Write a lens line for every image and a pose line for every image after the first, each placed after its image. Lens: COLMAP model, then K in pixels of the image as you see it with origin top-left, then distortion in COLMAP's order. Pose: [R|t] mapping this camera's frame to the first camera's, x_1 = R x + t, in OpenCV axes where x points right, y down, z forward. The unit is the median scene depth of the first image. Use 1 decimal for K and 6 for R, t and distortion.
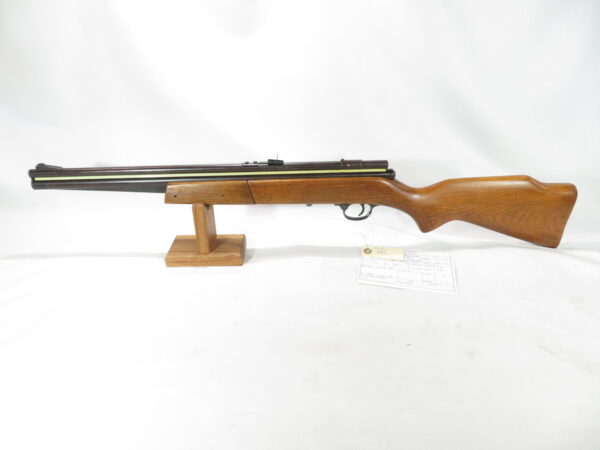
lens RADIAL K [[428.8, 0, 300.0], [0, 428.8, 225.0], [0, 0, 1]] dist [-0.006456, 0.000149]
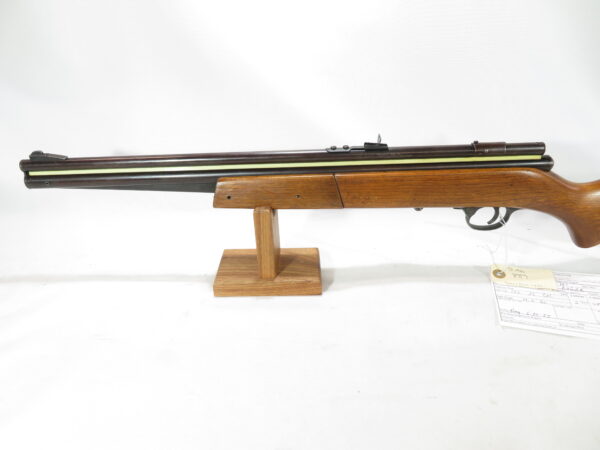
lens RADIAL K [[428.8, 0, 300.0], [0, 428.8, 225.0], [0, 0, 1]] dist [-0.006456, 0.000149]
pose [[0.999314, -0.001316, -0.037019, -0.146685], [0.002187, 0.999721, 0.023510, -0.037593], [0.036978, -0.023575, 0.999038, 0.305184]]
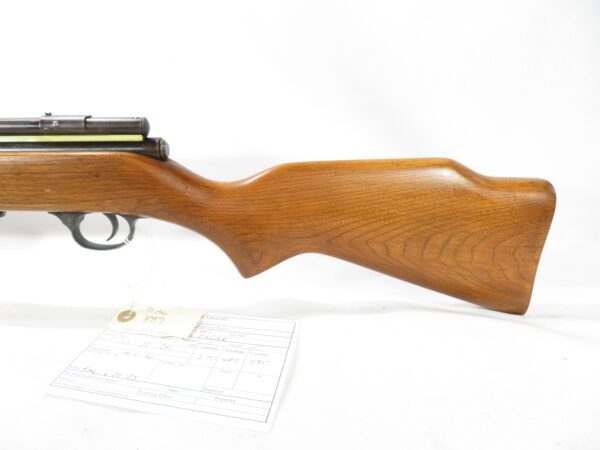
lens RADIAL K [[428.8, 0, 300.0], [0, 428.8, 225.0], [0, 0, 1]] dist [-0.006456, 0.000149]
pose [[0.999824, 0.014773, 0.011536, 0.356701], [-0.012737, 0.987026, -0.160053, 0.036231], [-0.013751, 0.159878, 0.987041, 0.535967]]
